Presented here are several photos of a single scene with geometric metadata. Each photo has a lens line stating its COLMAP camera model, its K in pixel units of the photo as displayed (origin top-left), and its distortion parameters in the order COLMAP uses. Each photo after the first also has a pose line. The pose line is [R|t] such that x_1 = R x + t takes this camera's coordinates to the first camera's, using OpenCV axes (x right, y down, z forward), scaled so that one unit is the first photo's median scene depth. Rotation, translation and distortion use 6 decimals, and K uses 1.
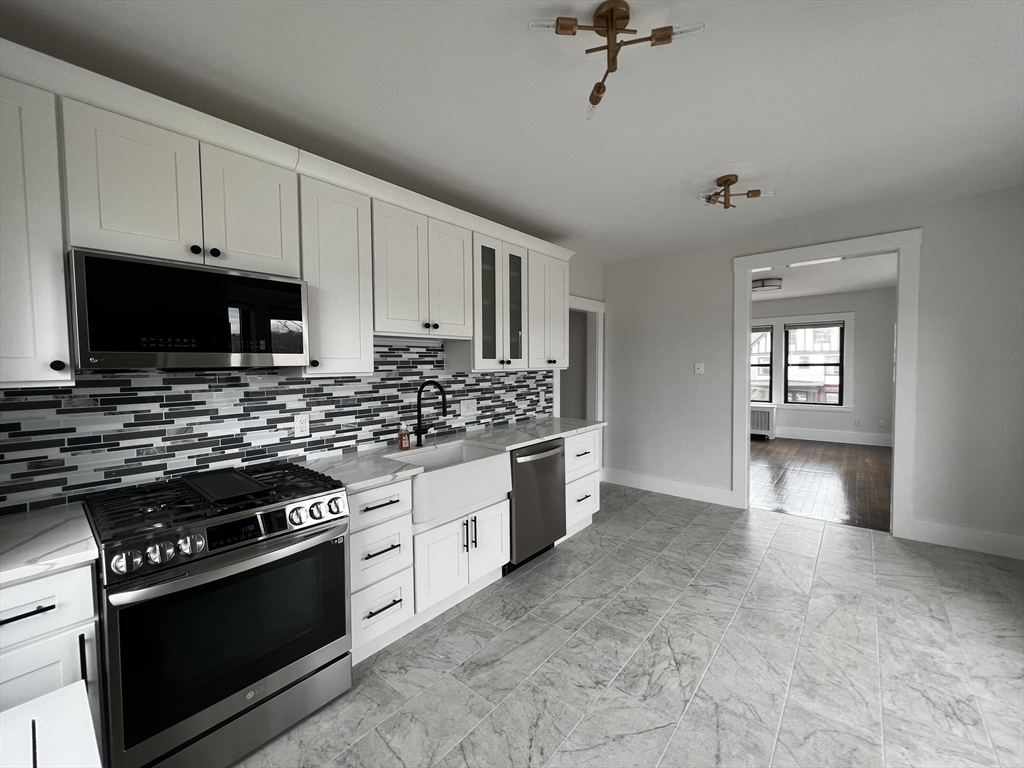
lens RADIAL K [[407.5, 0, 511.5], [0, 407.5, 383.4], [0, 0, 1]] dist [-0.000205, 0.000047]
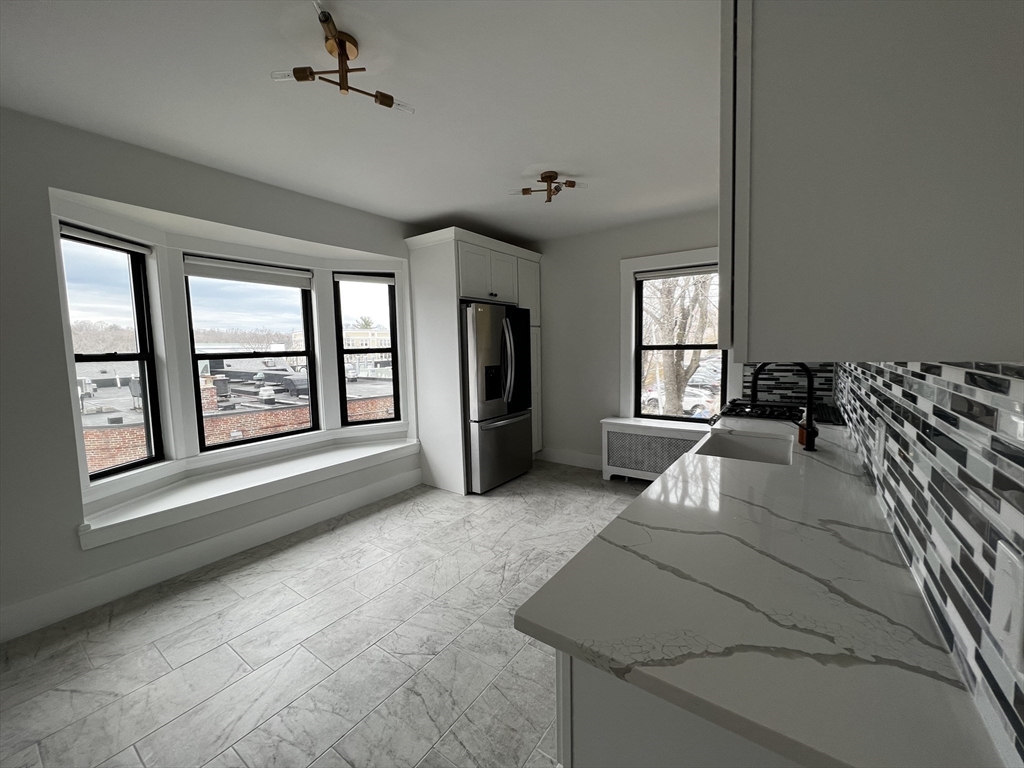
lens RADIAL K [[407.5, 0, 505.6], [0, 407.5, 383.3], [0, 0, 1]] dist [-0.000205, 0.000047]
pose [[-0.996268, 0.045926, -0.073088, 0.453619], [0.035842, 0.990368, 0.133744, -0.091020], [0.078526, 0.130625, -0.988317, 2.168472]]
